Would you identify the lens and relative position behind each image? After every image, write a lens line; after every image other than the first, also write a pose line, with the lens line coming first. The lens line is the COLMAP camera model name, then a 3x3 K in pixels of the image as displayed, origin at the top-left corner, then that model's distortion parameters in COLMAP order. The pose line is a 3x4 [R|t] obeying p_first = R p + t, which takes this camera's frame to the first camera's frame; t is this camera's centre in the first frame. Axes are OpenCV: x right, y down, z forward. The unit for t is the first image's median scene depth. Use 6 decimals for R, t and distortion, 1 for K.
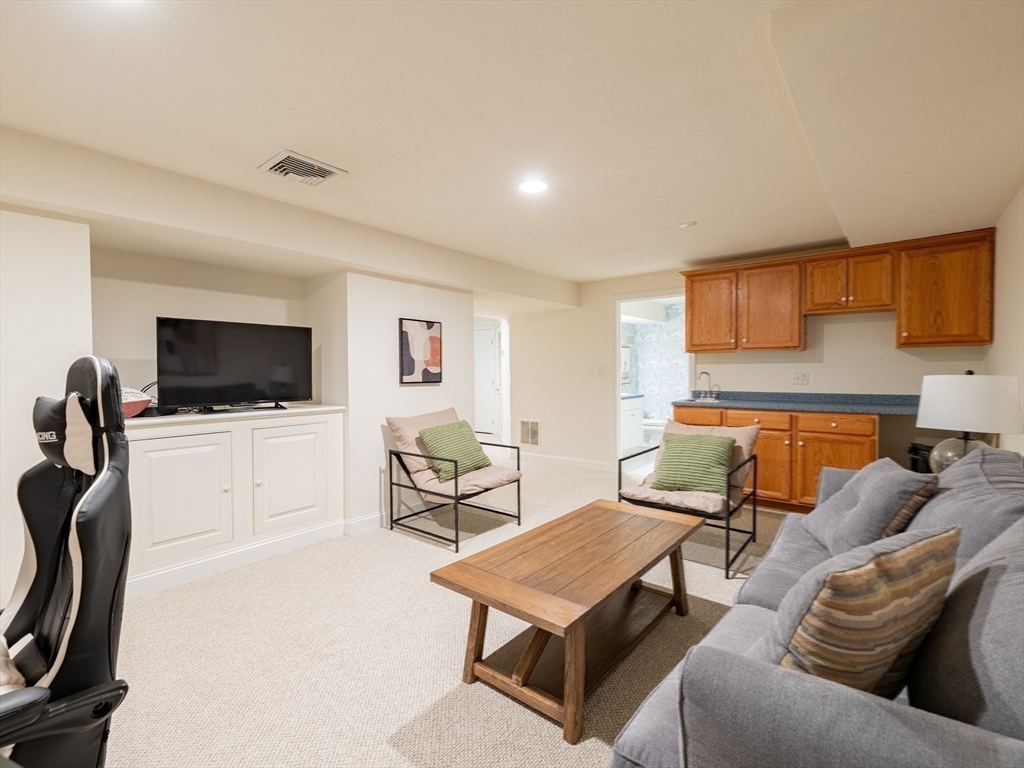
lens RADIAL K [[464.0, 0, 510.3], [0, 464.0, 381.6], [0, 0, 1]] dist [0.000138, -0.000879]
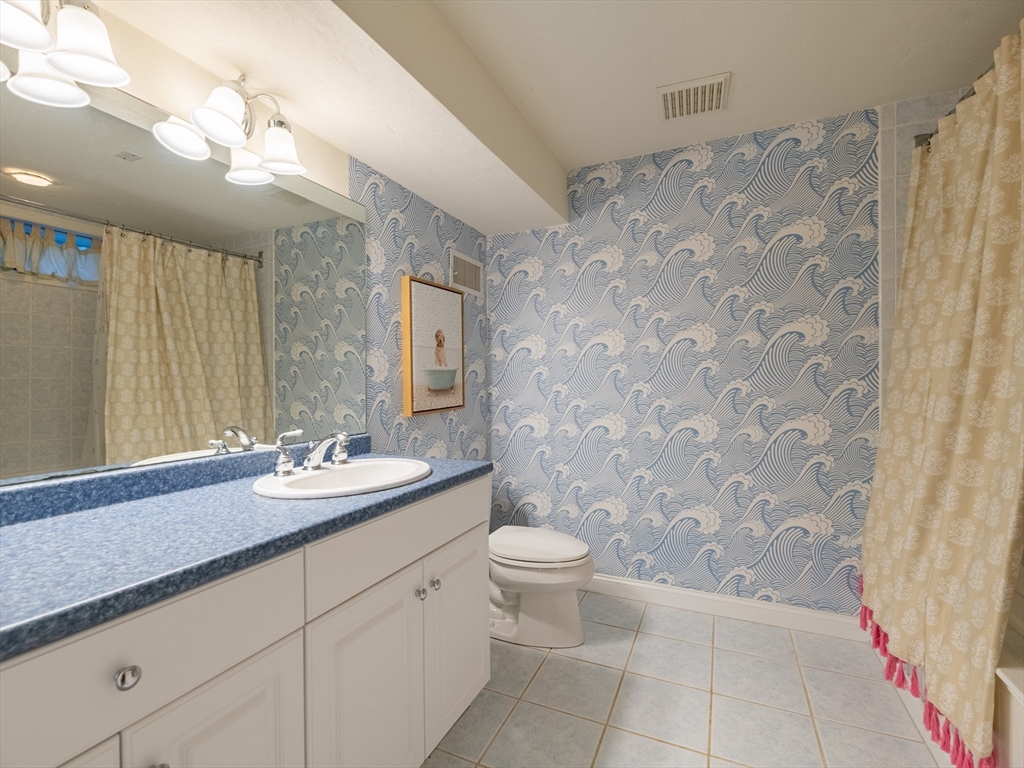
lens RADIAL K [[464.0, 0, 510.3], [0, 464.0, 381.6], [0, 0, 1]] dist [0.000138, -0.000879]
pose [[0.968550, -0.000645, 0.248817, 0.207783], [0.005600, 0.999800, -0.019207, -0.007866], [-0.248755, 0.019996, 0.968360, 0.677390]]
